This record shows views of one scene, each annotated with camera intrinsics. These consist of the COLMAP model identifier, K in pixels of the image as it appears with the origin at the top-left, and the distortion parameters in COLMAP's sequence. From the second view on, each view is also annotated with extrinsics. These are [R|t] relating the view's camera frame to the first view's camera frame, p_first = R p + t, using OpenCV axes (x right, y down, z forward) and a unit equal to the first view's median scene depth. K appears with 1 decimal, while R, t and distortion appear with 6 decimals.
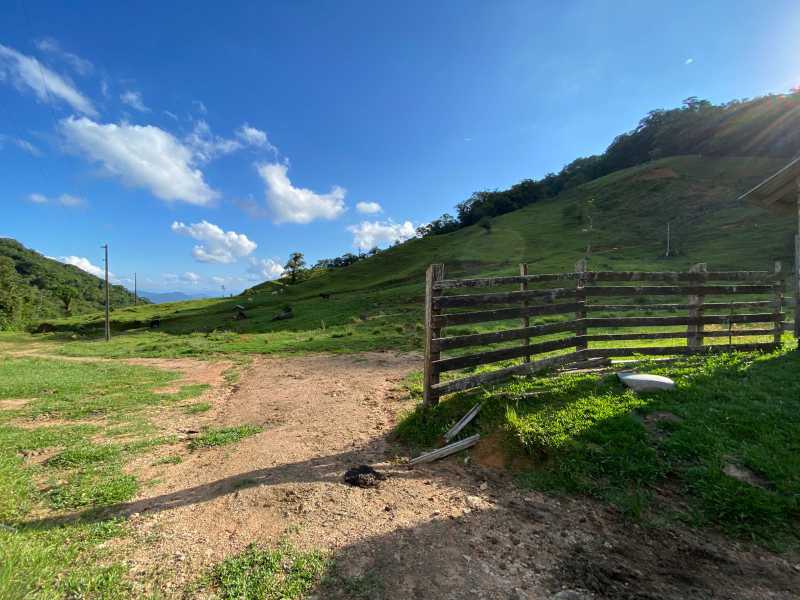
lens RADIAL K [[322.9, 0, 398.7], [0, 322.9, 302.8], [0, 0, 1]] dist [-0.001151, -0.012105]
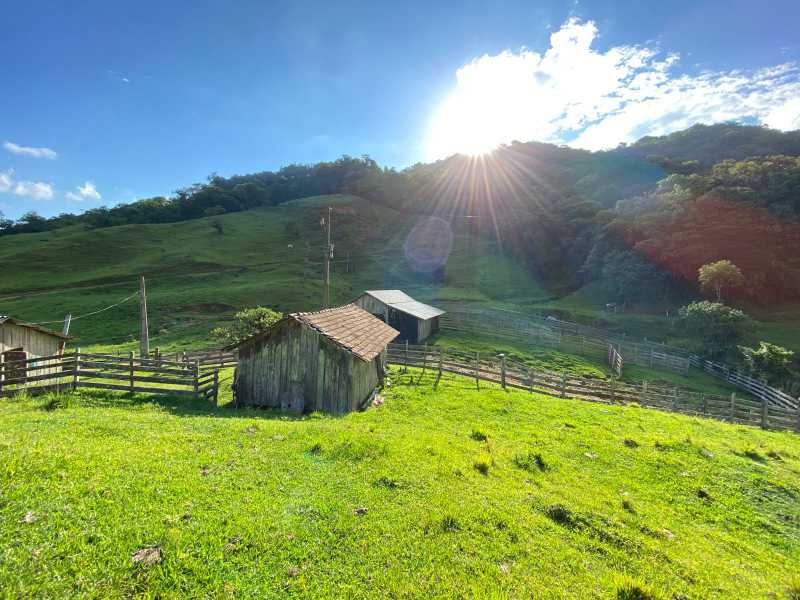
lens RADIAL K [[322.9, 0, 398.3], [0, 322.9, 294.8], [0, 0, 1]] dist [-0.001151, -0.012105]
pose [[0.671950, -0.014627, 0.740452, -0.112745], [-0.004929, 0.999694, 0.024221, -0.033148], [-0.740580, -0.019925, 0.671672, -0.161819]]
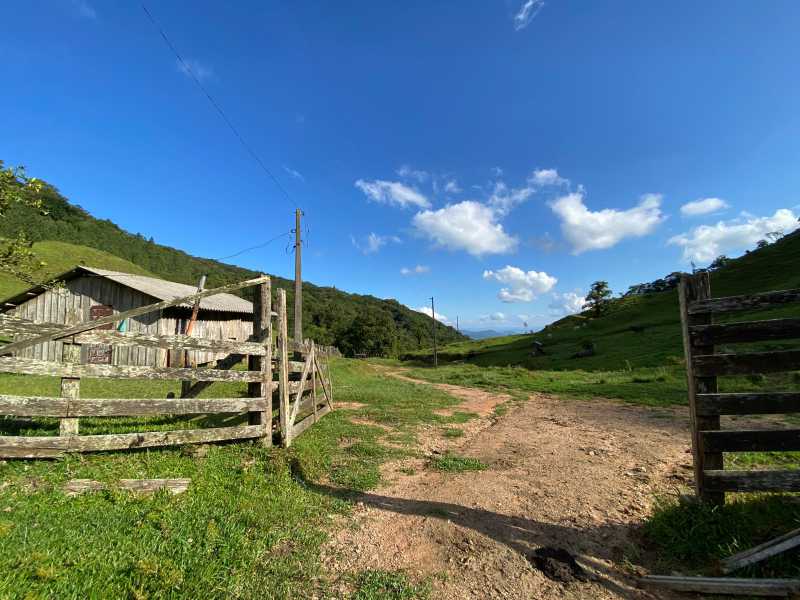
lens RADIAL K [[322.9, 0, 395.3], [0, 322.9, 298.2], [0, 0, 1]] dist [-0.001151, -0.012105]
pose [[0.628913, -0.107566, -0.769999, 0.010125], [0.010597, 0.991477, -0.129851, 0.000081], [0.777403, 0.073505, 0.624693, 0.005777]]
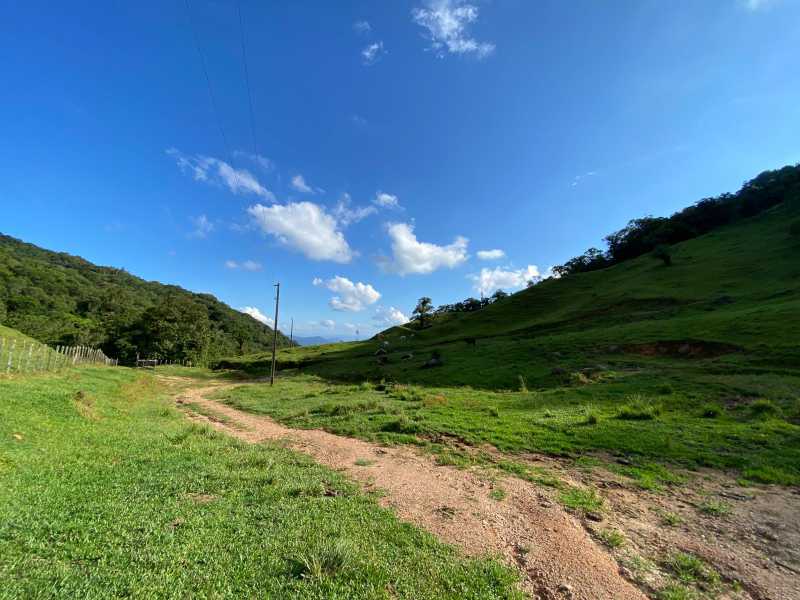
lens RADIAL K [[322.9, 0, 401.0], [0, 322.9, 297.6], [0, 0, 1]] dist [-0.001151, -0.012105]
pose [[0.938579, -0.029798, -0.343776, -0.057500], [-0.025516, 0.987544, -0.155263, 0.000862], [0.344120, 0.154498, 0.926127, 0.058401]]
